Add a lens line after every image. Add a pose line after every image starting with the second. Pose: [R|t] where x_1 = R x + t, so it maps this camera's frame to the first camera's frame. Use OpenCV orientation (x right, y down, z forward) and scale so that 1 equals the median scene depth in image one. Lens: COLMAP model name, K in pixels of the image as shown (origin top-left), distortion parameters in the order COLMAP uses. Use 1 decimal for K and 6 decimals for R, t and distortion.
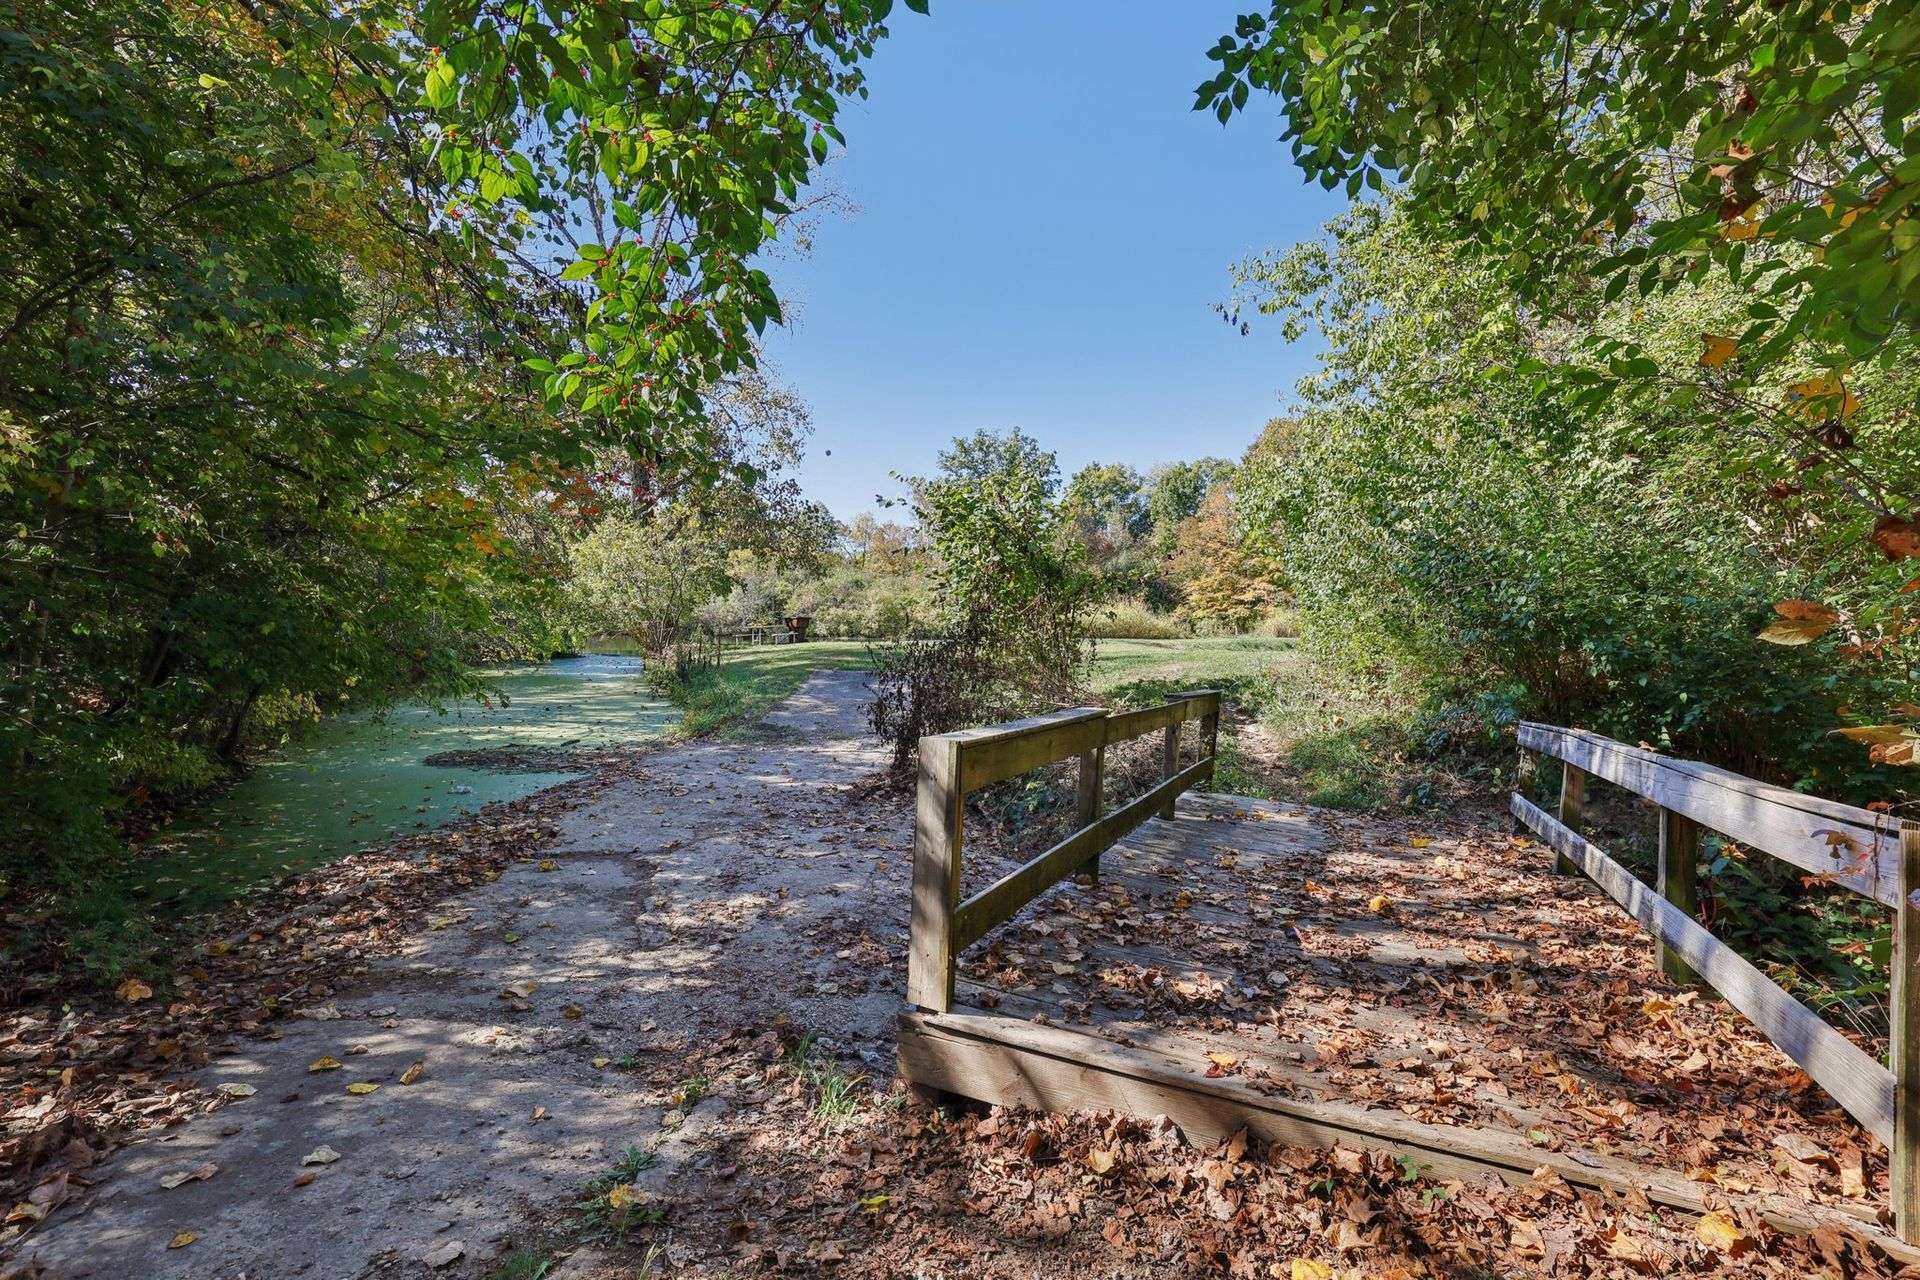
lens RADIAL K [[828.0, 0, 959.3], [0, 828.0, 633.9], [0, 0, 1]] dist [-0.050458, 0.023650]
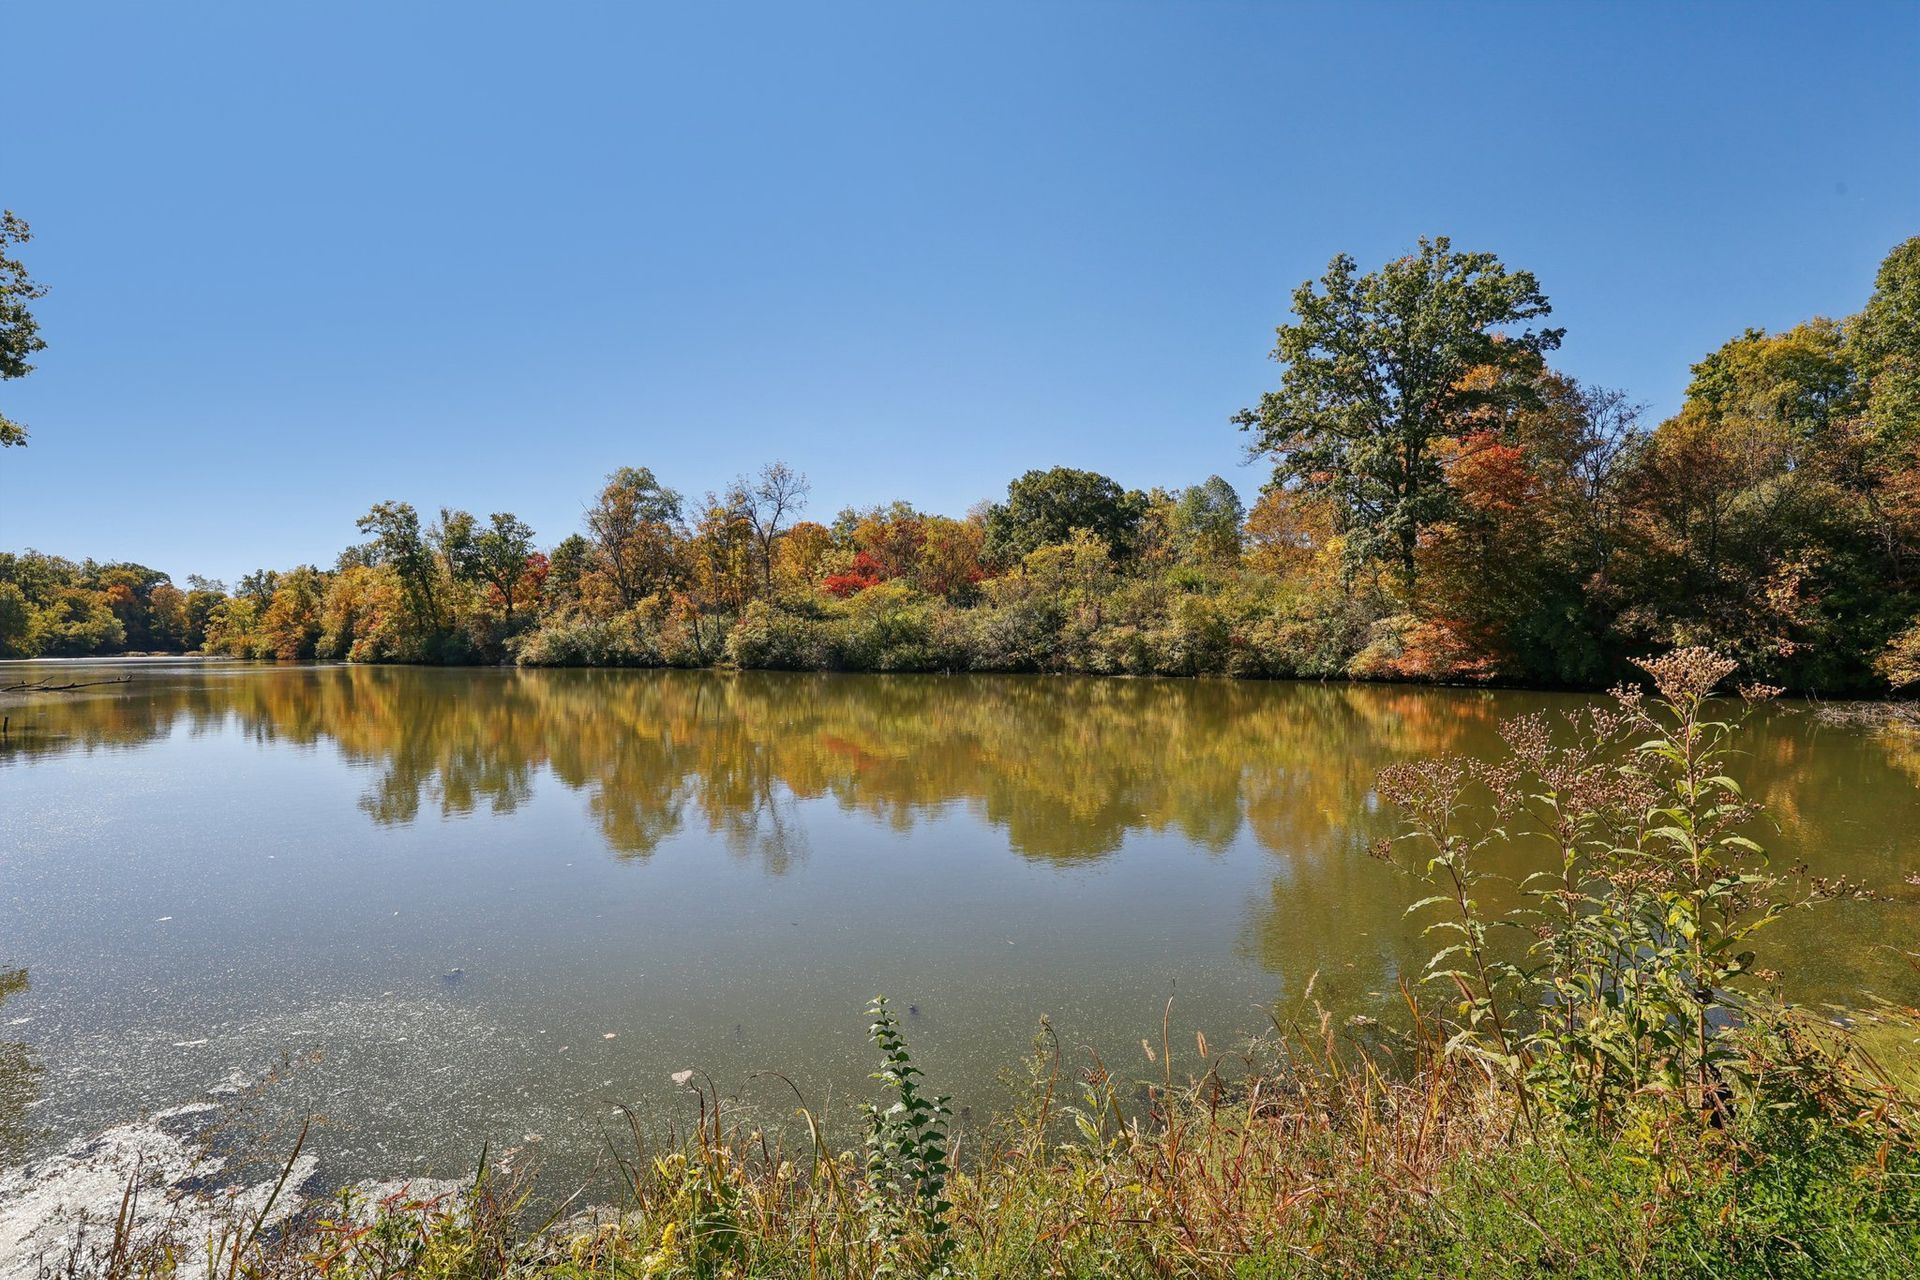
lens RADIAL K [[828.8, 0, 954.7], [0, 828.8, 642.4], [0, 0, 1]] dist [-0.050959, 0.023792]
pose [[0.773952, -0.014356, -0.633082, 0.142276], [0.003003, 0.999815, -0.019001, -0.008612], [0.633237, 0.012804, 0.773852, 0.443459]]
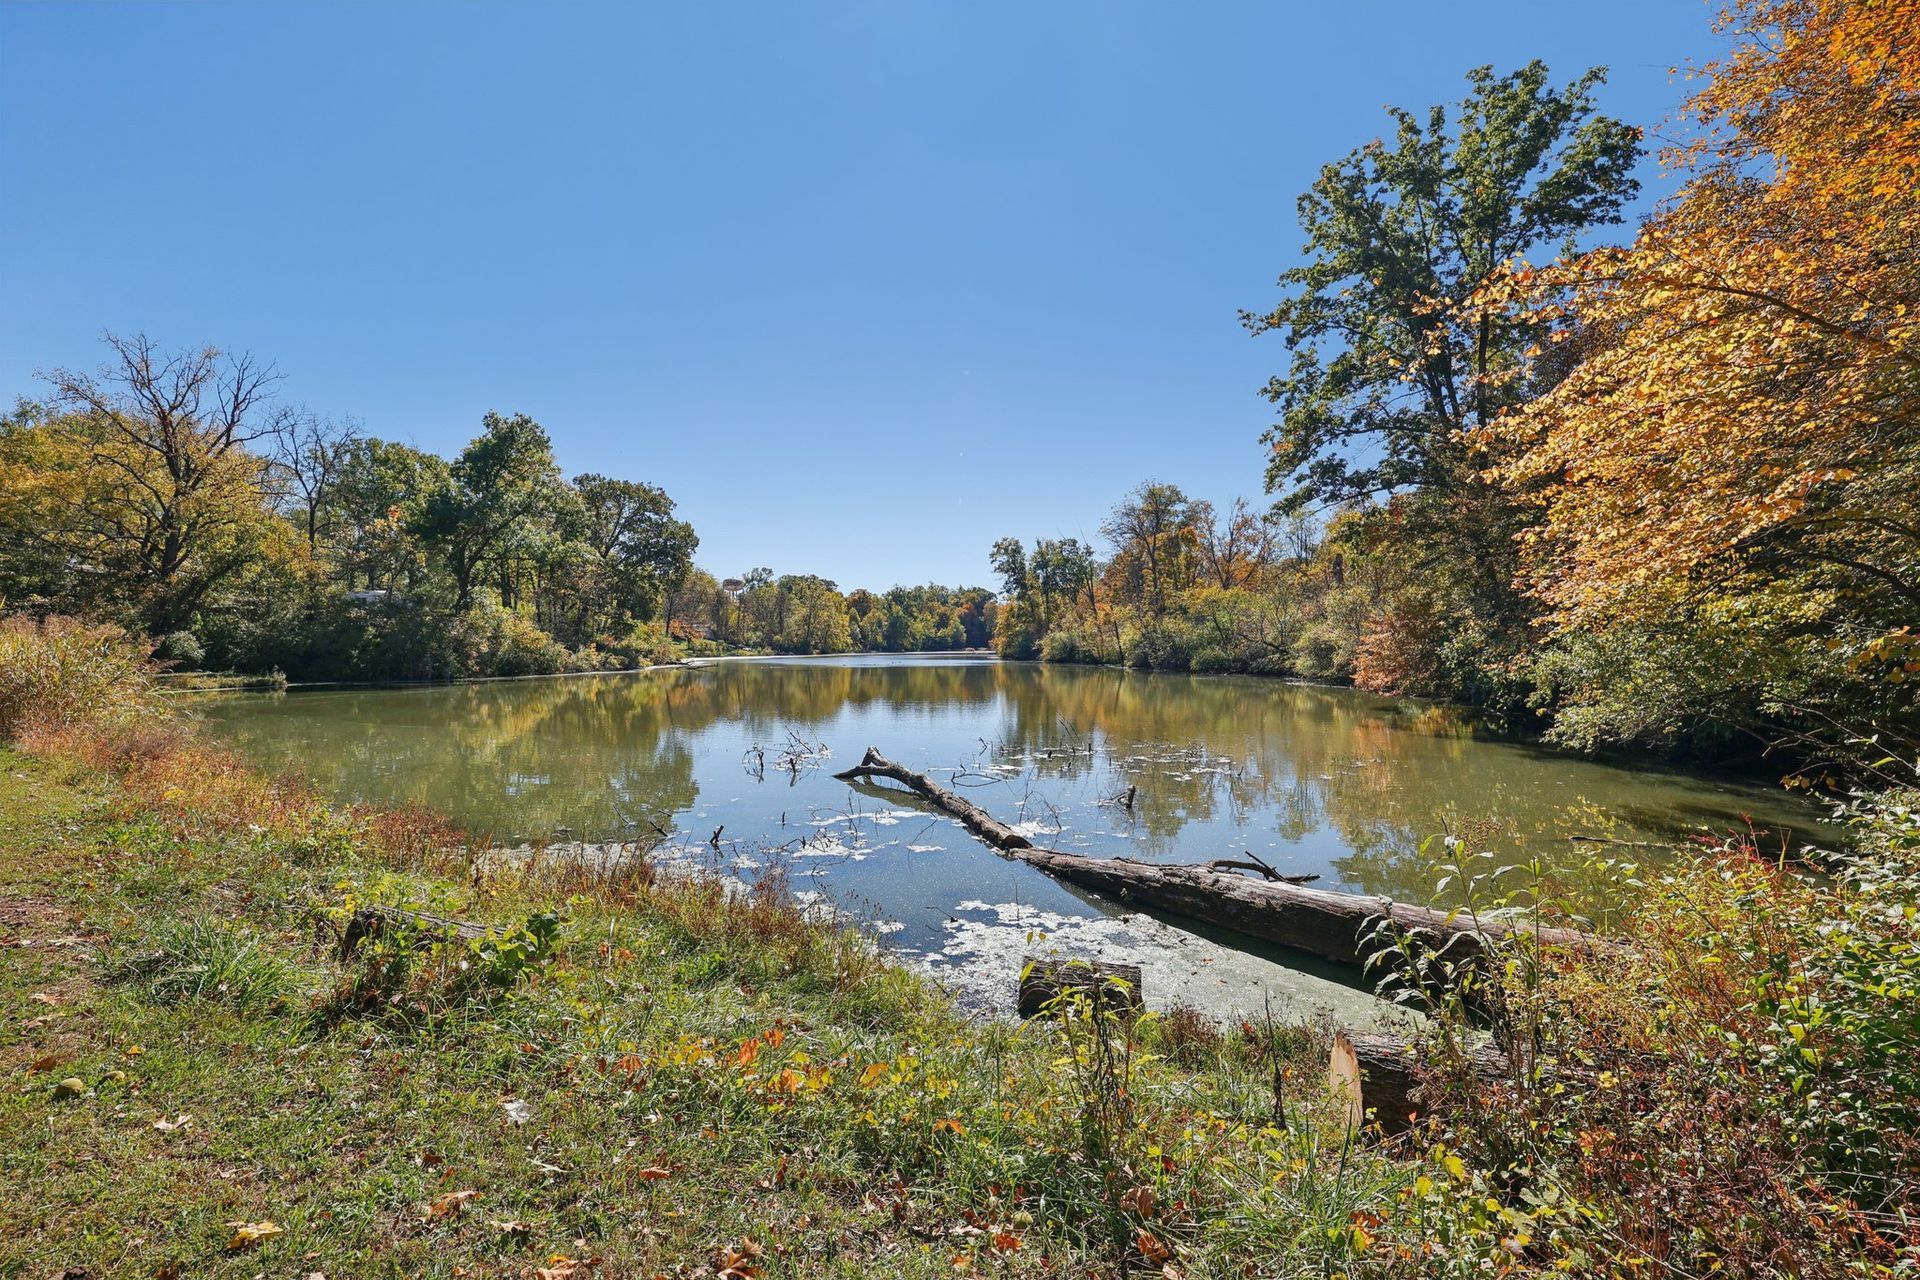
lens RADIAL K [[828.8, 0, 954.7], [0, 828.8, 642.4], [0, 0, 1]] dist [-0.050959, 0.023792]
pose [[-0.015485, -0.012401, -0.999803, 0.386442], [-0.008588, 0.999888, -0.012270, -0.012949], [0.999843, 0.008396, -0.015589, 0.768768]]
